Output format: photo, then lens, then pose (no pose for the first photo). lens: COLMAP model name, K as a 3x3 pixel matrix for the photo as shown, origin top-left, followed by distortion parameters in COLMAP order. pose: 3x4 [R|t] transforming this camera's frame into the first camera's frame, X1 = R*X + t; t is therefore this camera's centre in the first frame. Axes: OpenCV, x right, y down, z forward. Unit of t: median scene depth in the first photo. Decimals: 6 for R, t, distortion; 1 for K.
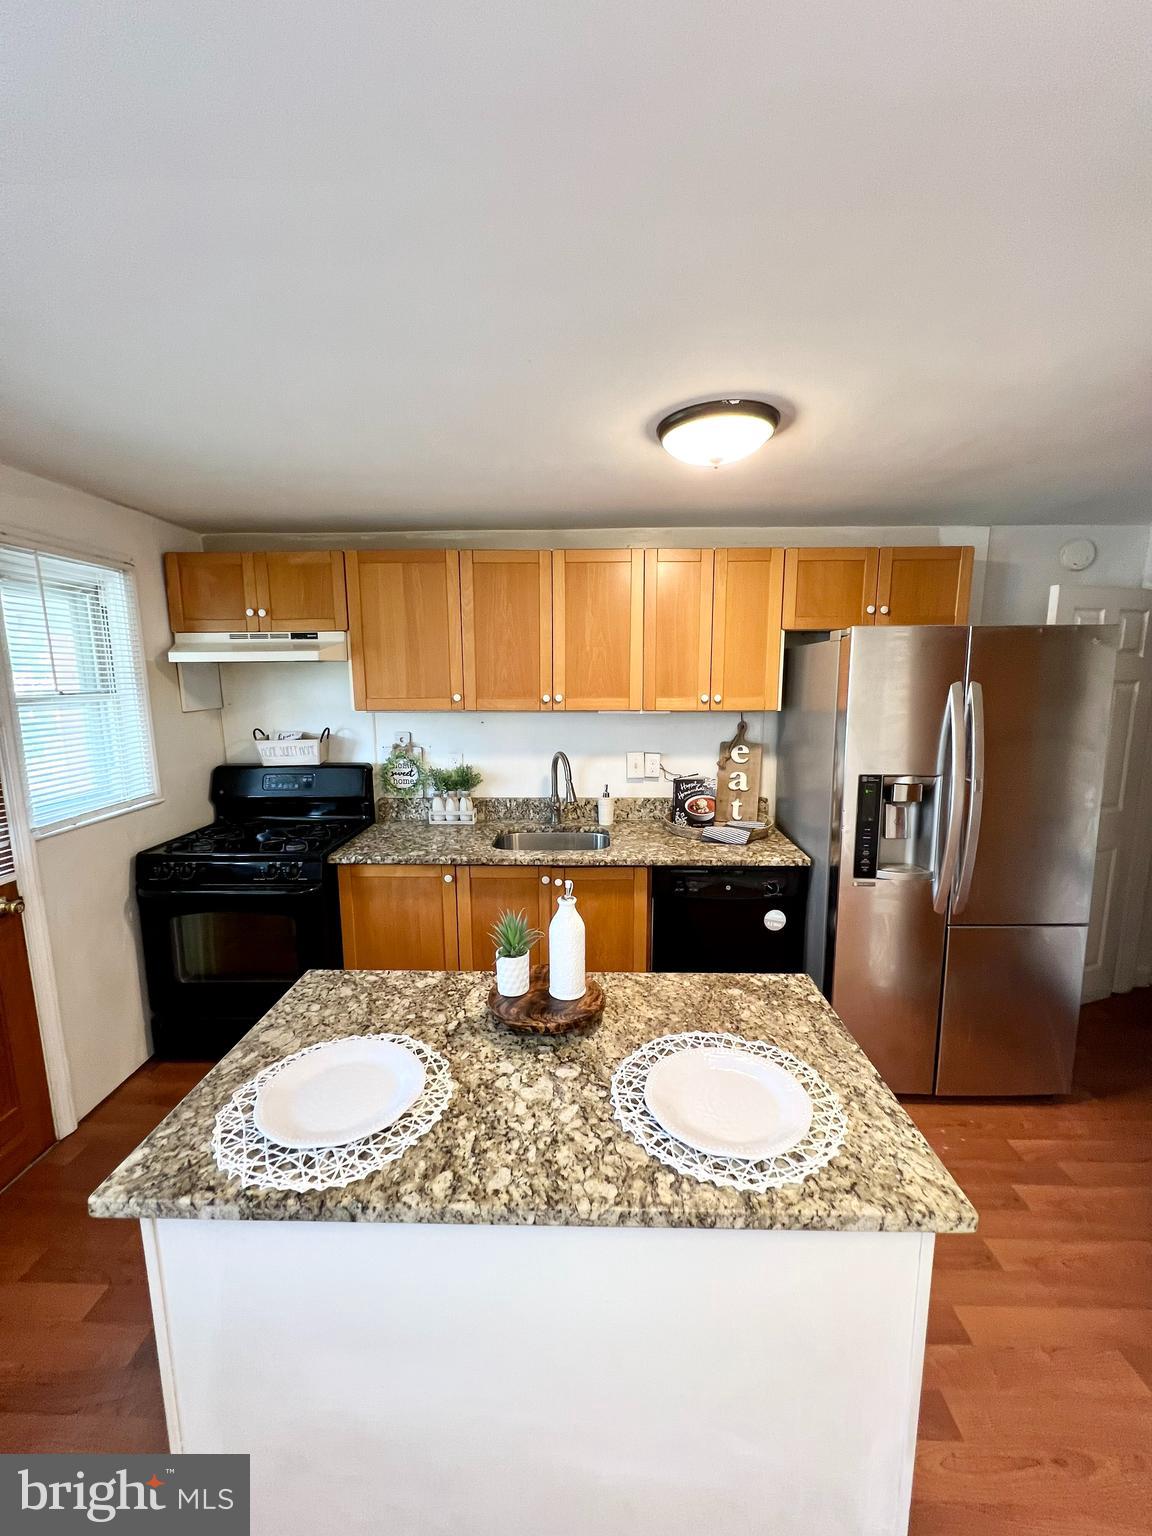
lens RADIAL K [[615.0, 0, 577.3], [0, 615.0, 767.5], [0, 0, 1]] dist [-0.004201, 0.001146]
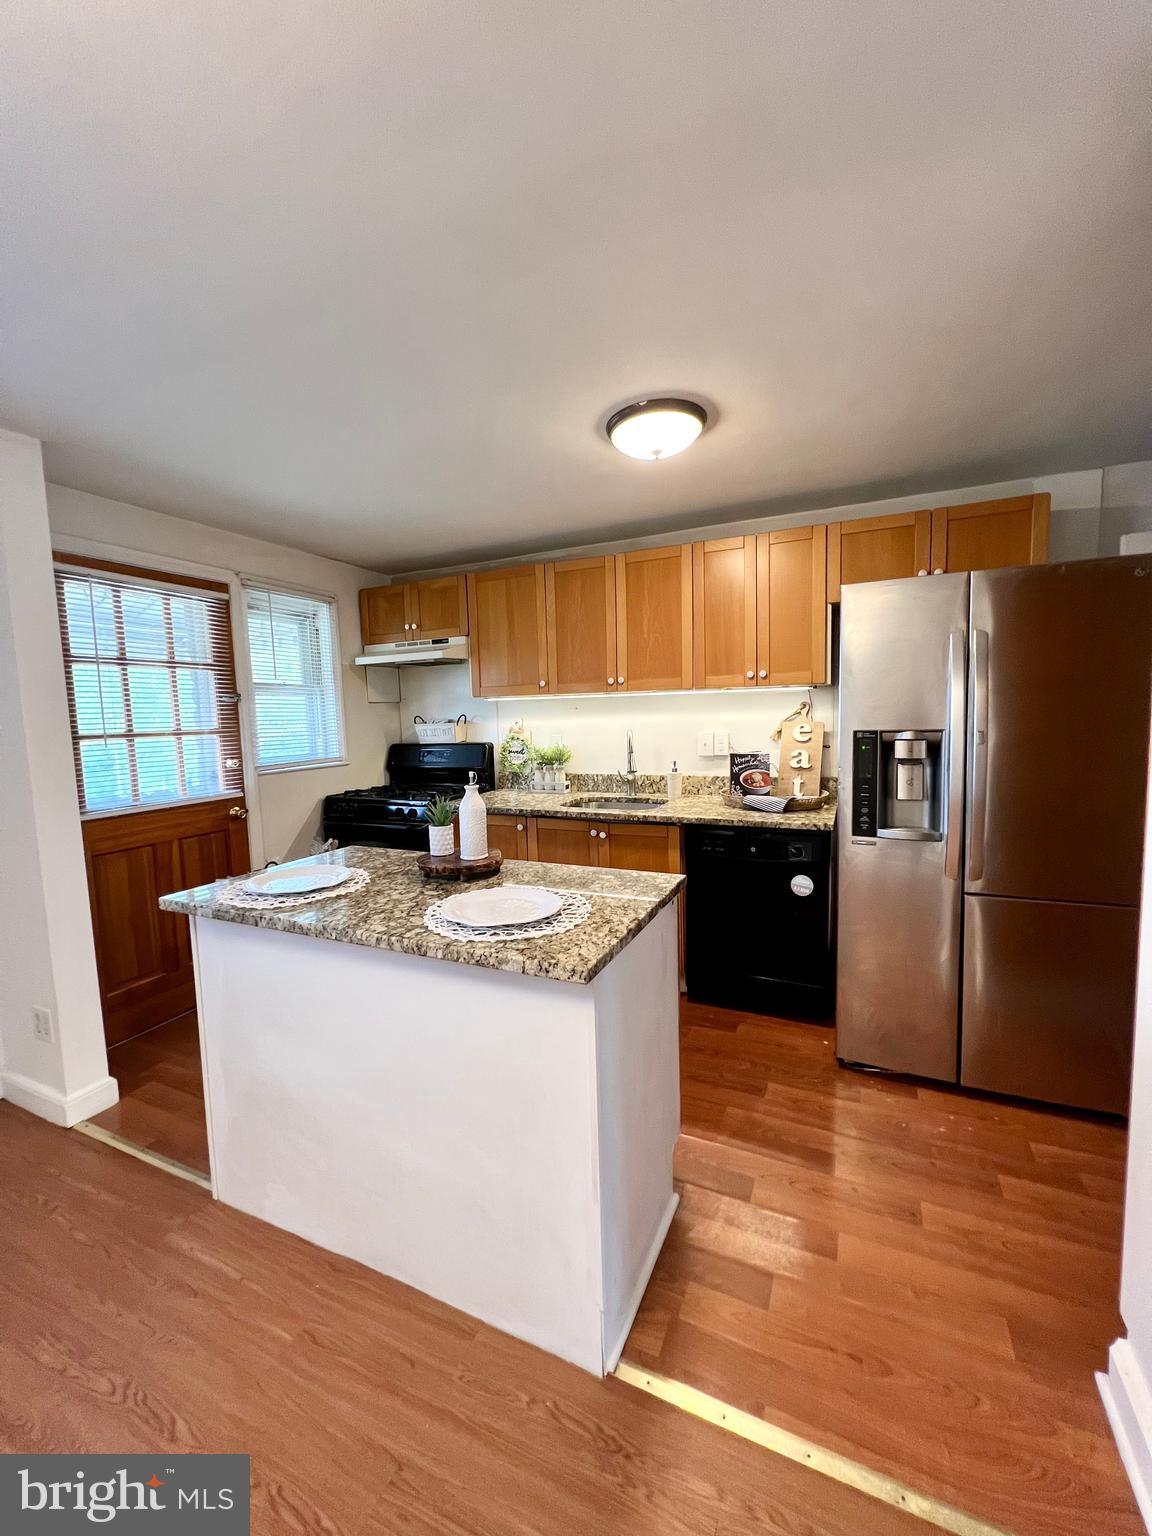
lens RADIAL K [[611.4, 0, 577.7], [0, 611.4, 767.0], [0, 0, 1]] dist [-0.001826, 0.000558]
pose [[0.917753, 0.015142, -0.396863, 0.379344], [-0.038841, 0.997905, -0.051745, 0.120367], [0.395248, 0.062903, 0.916418, -0.077358]]
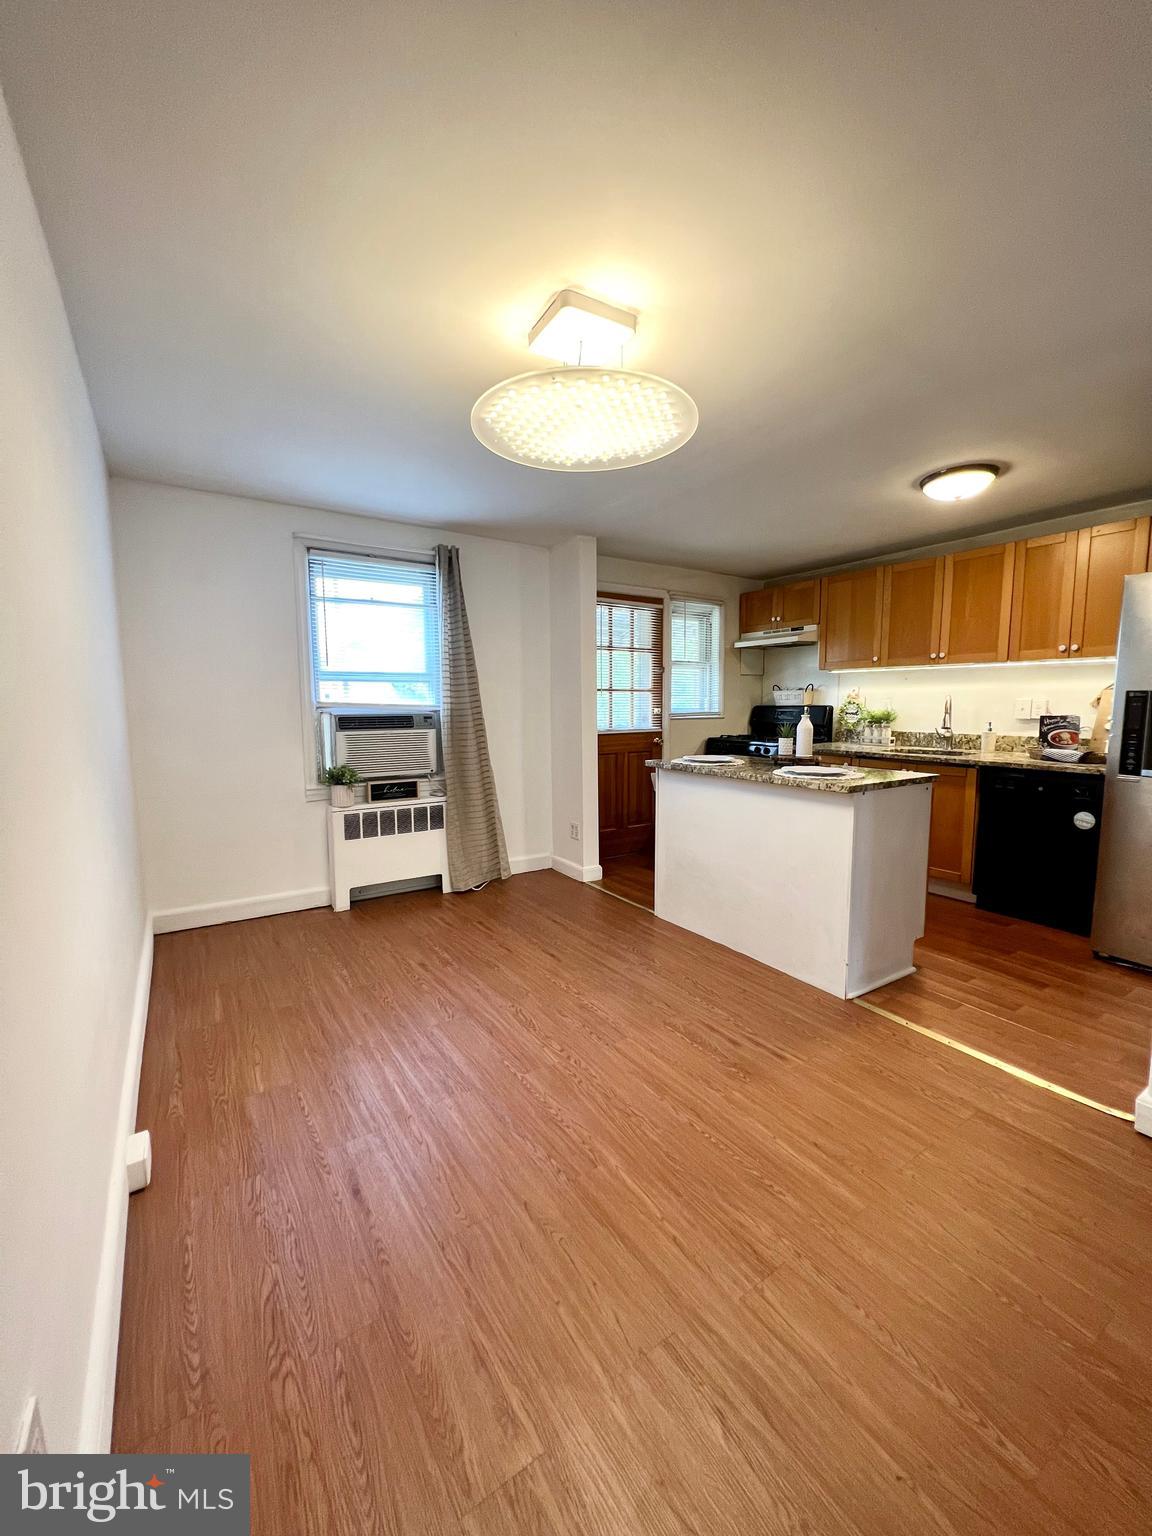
lens RADIAL K [[611.4, 0, 578.7], [0, 611.4, 764.9], [0, 0, 1]] dist [-0.001826, 0.000558]
pose [[0.565321, 0.088287, -0.820132, 0.745148], [-0.126268, 0.991800, 0.019730, 0.241778], [0.815149, 0.092403, 0.571834, -0.542273]]
